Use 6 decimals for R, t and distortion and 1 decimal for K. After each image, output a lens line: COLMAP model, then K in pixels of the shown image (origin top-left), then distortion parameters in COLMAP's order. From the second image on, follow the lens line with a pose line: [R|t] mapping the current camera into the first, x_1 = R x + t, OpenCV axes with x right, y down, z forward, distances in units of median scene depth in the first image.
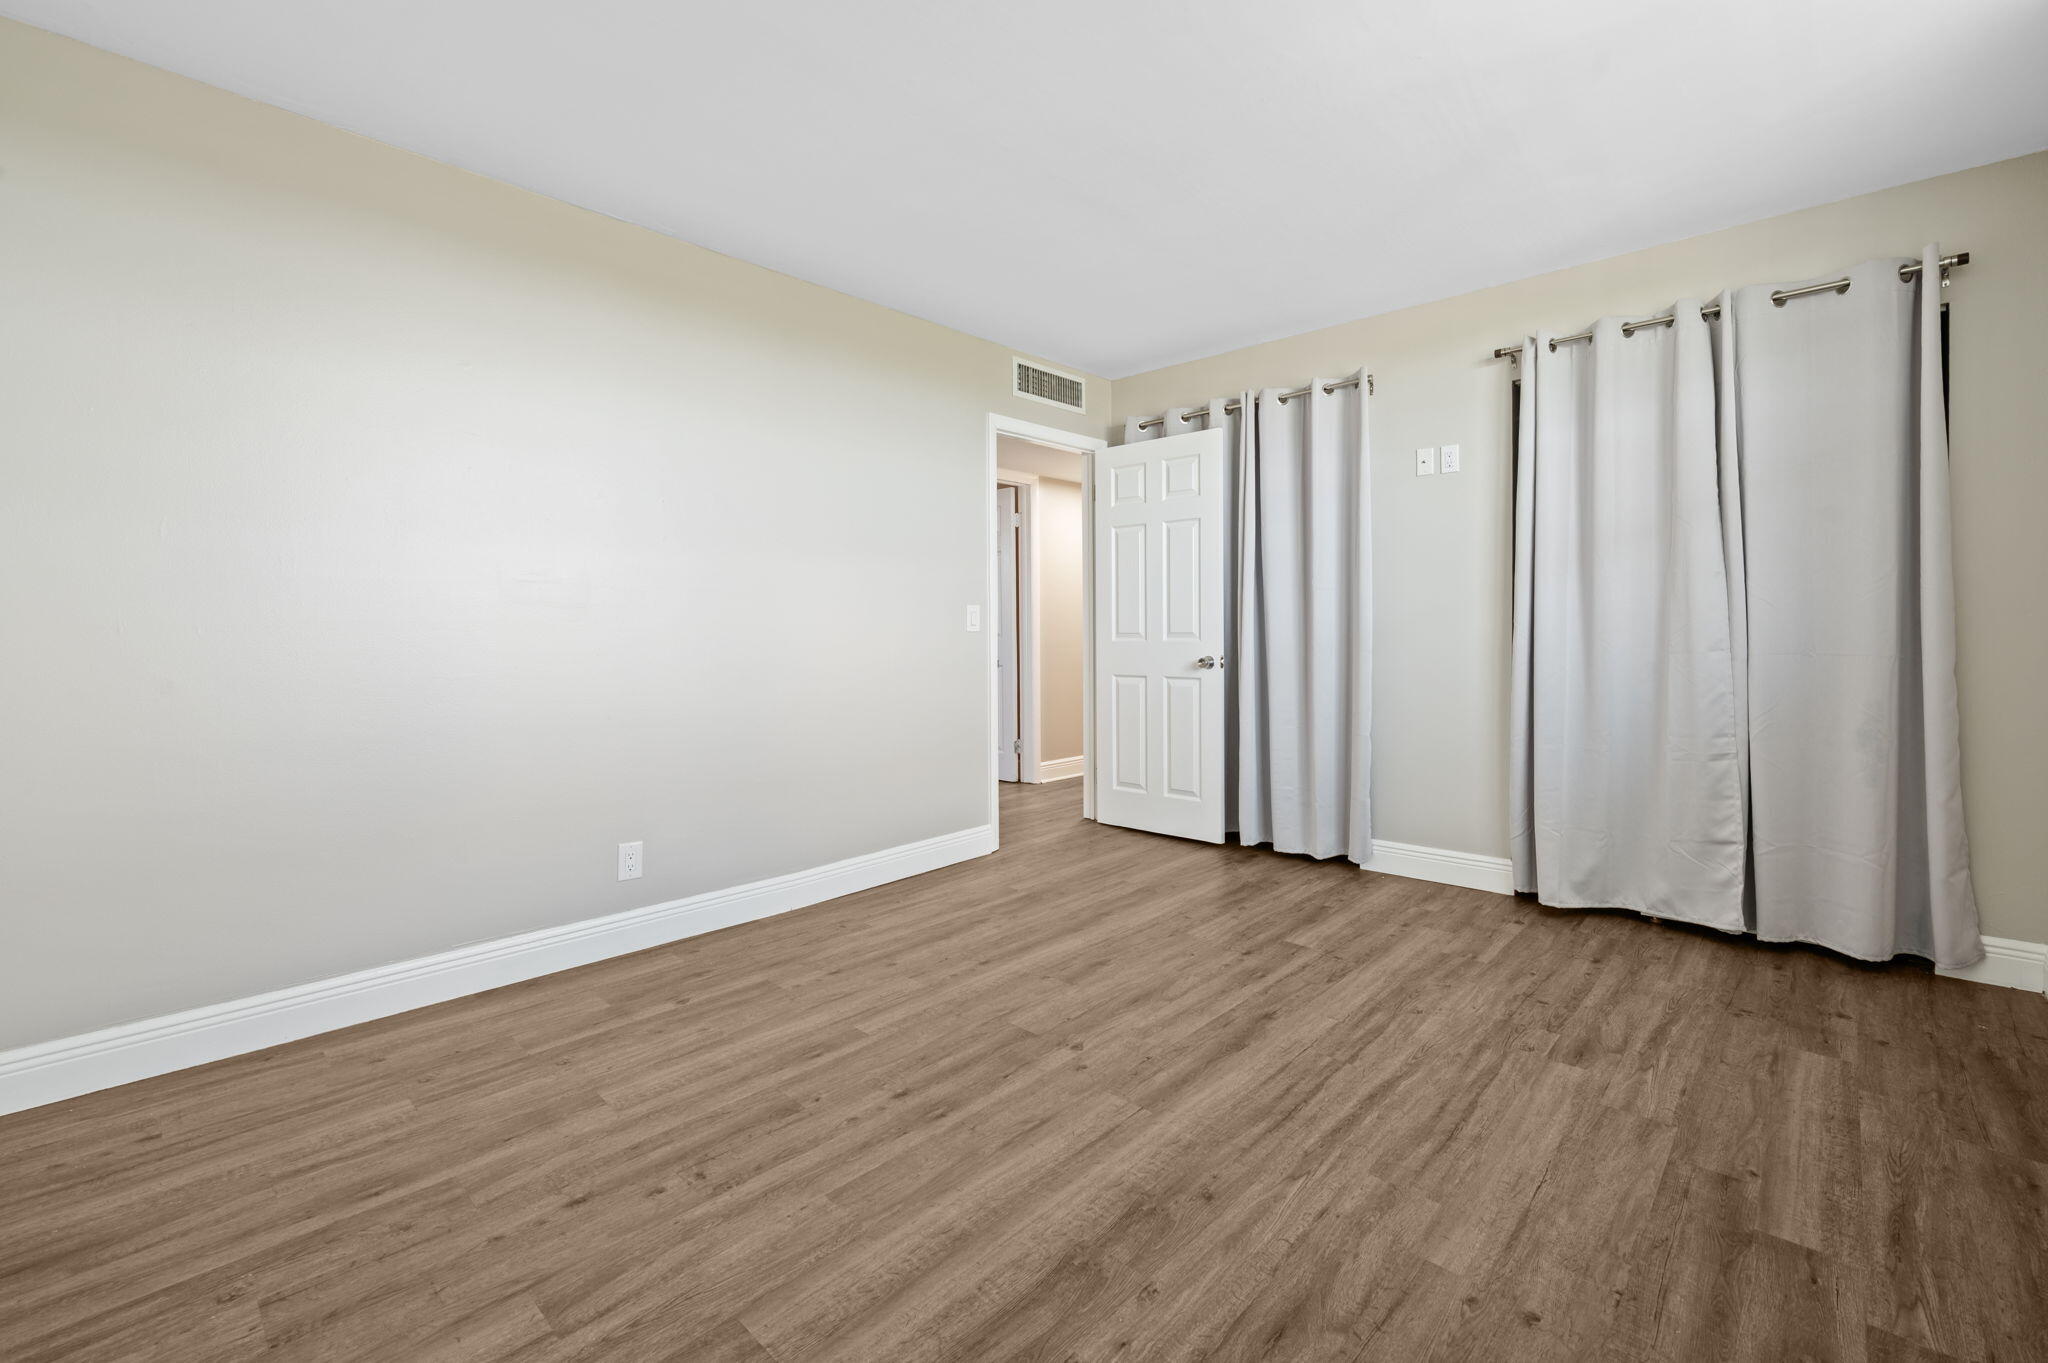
lens RADIAL K [[826.9, 0, 1067.8], [0, 826.9, 635.3], [0, 0, 1]] dist [0.000210, -0.000041]
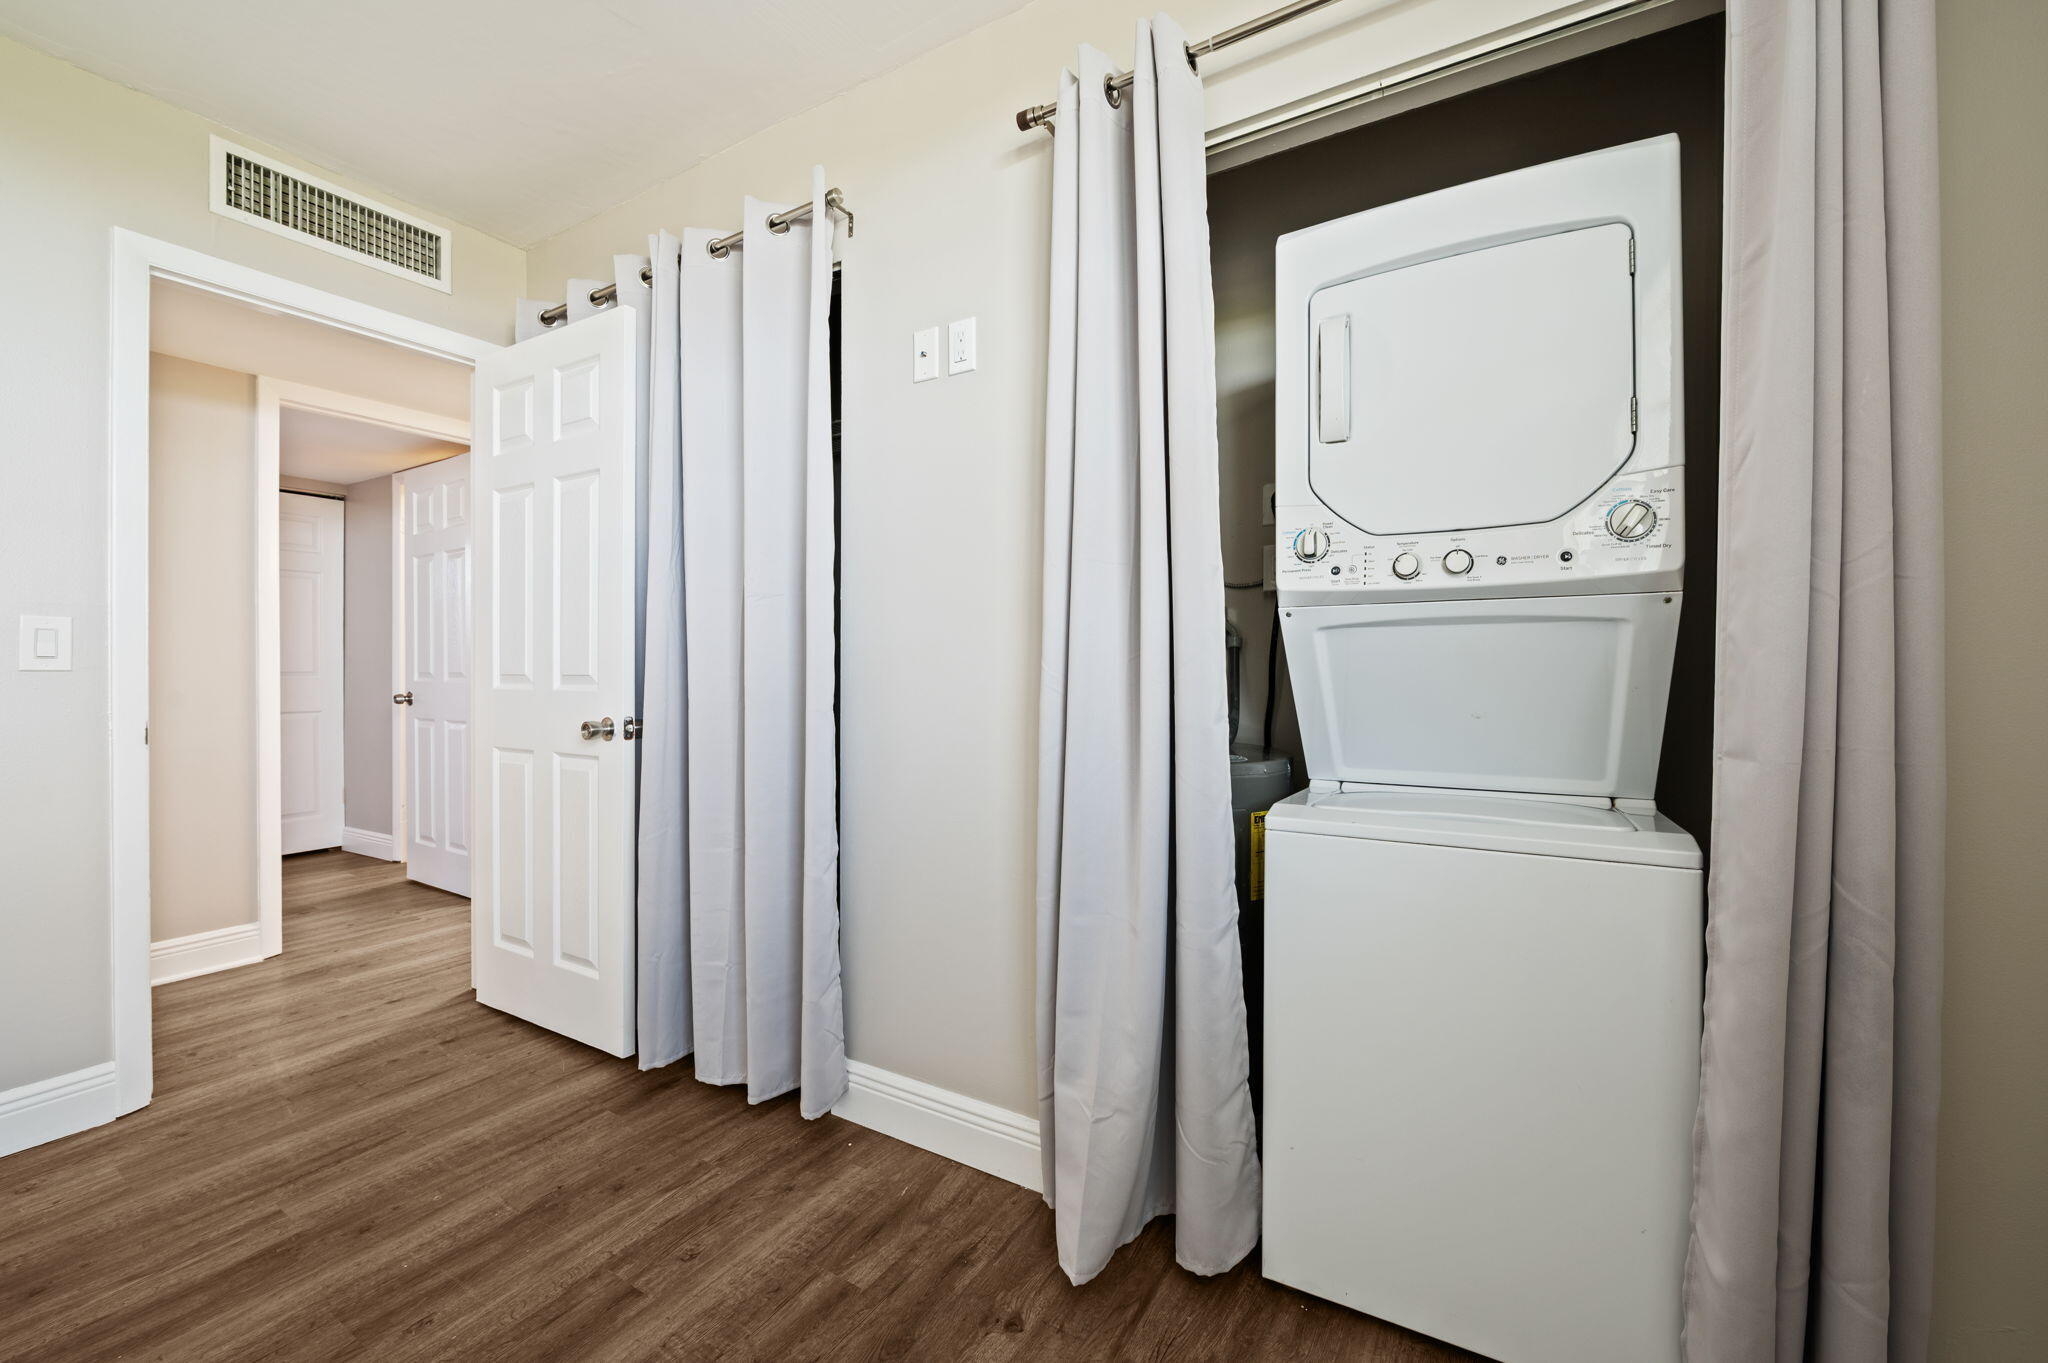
lens RADIAL K [[829.0, 0, 1014.0], [0, 829.0, 669.6], [0, 0, 1]] dist [-0.001081, -0.000214]
pose [[0.981002, 0.006879, 0.193877, 0.649588], [-0.005958, 0.999968, -0.005331, -0.010806], [-0.193907, 0.004074, 0.981011, 0.793411]]
